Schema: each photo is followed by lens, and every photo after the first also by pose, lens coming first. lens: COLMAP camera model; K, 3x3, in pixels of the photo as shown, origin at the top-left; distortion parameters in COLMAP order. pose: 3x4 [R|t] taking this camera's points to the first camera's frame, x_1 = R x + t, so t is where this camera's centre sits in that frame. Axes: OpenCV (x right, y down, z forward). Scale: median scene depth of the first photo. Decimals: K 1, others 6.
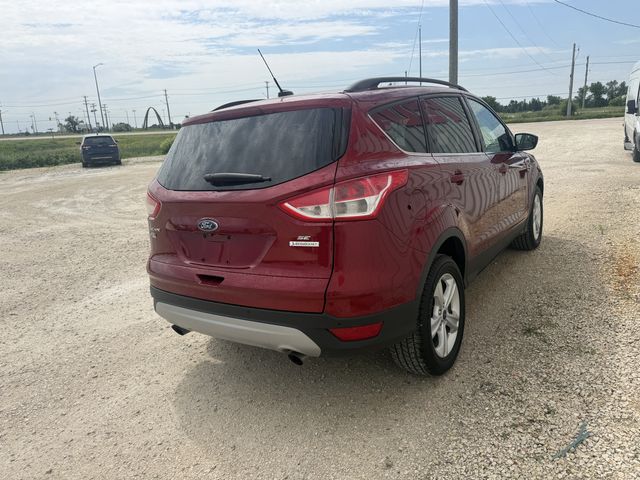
lens RADIAL K [[449.6, 0, 320.0], [0, 449.6, 240.0], [0, 0, 1]] dist [0.065698, -0.091654]
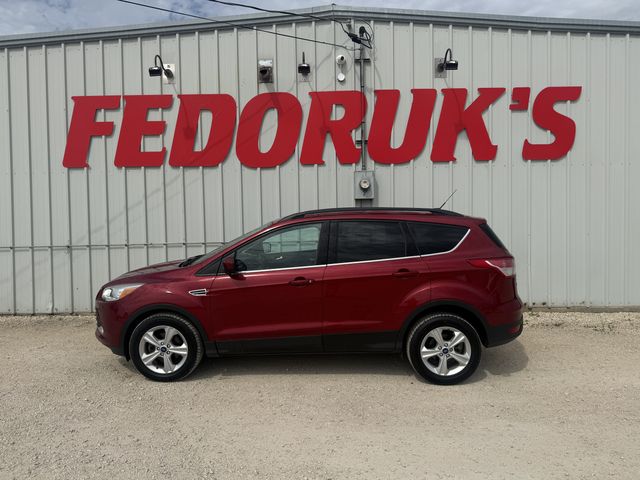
lens RADIAL K [[449.6, 0, 320.0], [0, 449.6, 240.0], [0, 0, 1]] dist [0.065698, -0.091654]
pose [[-0.544426, 0.041755, 0.837769, -1.686613], [0.250520, 0.961270, 0.114890, -0.660931], [-0.800525, 0.272427, -0.533801, 2.957617]]
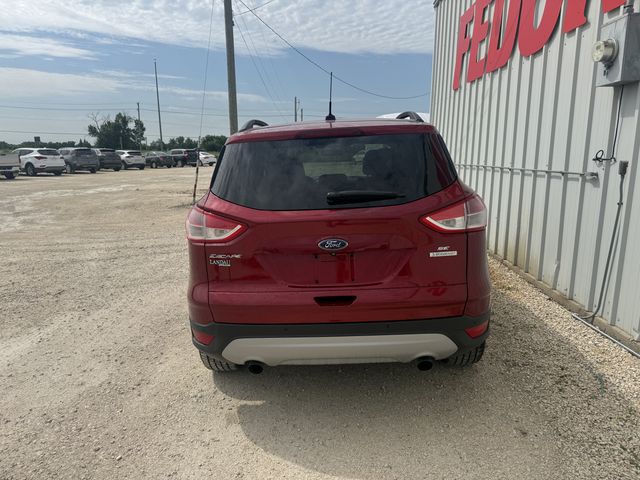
lens RADIAL K [[449.6, 0, 320.0], [0, 449.6, 240.0], [0, 0, 1]] dist [0.065698, -0.091654]
pose [[0.846684, -0.045112, 0.530181, -0.797202], [0.083866, 0.995259, -0.049246, 0.003698], [-0.525446, 0.086160, 0.846453, 0.200104]]
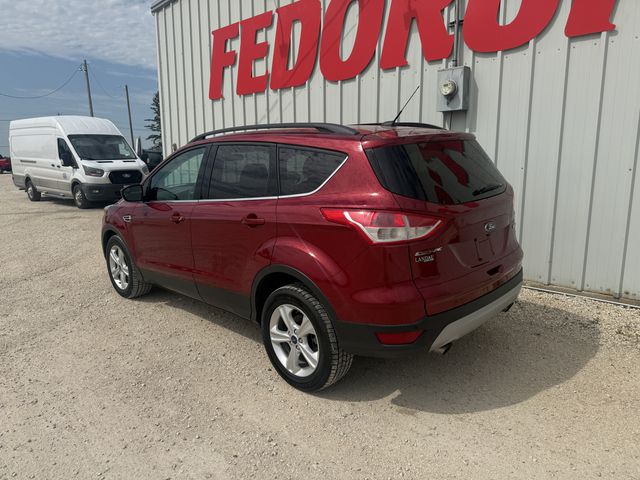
lens RADIAL K [[449.6, 0, 320.0], [0, 449.6, 240.0], [0, 0, 1]] dist [0.065698, -0.091654]
pose [[0.176193, -0.118222, 0.977231, -1.555817], [0.242002, 0.967495, 0.073412, -0.201511], [-0.954144, 0.223557, 0.199075, 1.222859]]
